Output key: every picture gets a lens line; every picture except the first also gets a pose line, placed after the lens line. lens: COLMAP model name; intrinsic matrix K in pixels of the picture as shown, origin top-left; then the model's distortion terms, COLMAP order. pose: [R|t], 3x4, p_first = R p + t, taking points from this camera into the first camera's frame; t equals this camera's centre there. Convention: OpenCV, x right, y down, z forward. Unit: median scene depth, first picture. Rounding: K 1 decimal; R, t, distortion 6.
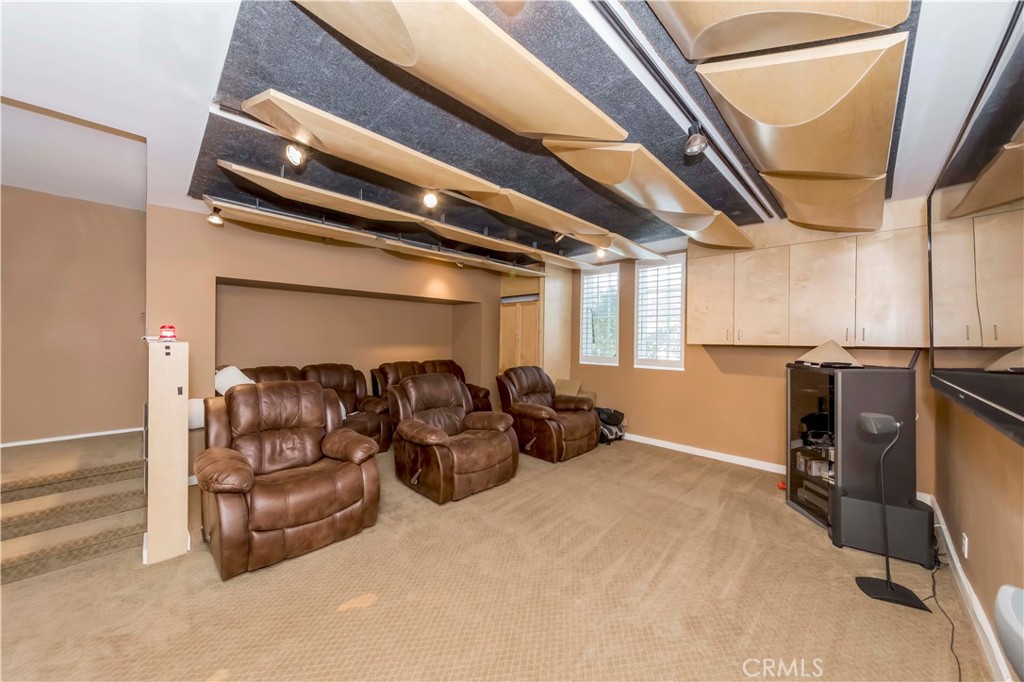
lens RADIAL K [[363.7, 0, 512.0], [0, 363.7, 341.0], [0, 0, 1]] dist [-0.000022, 0.000207]
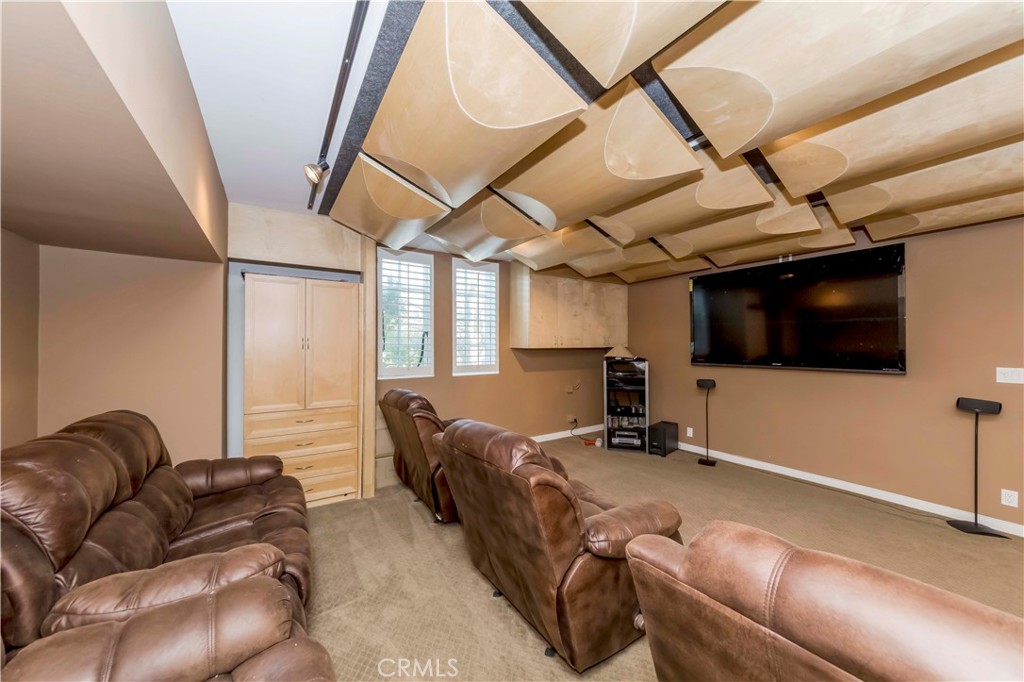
lens RADIAL K [[363.7, 0, 512.0], [0, 363.7, 341.0], [0, 0, 1]] dist [-0.000022, 0.000207]
pose [[0.209315, 0.002666, 0.977845, -0.547798], [0.012346, 0.999909, -0.005369, -0.007399], [-0.977770, 0.013196, 0.209263, 0.713712]]
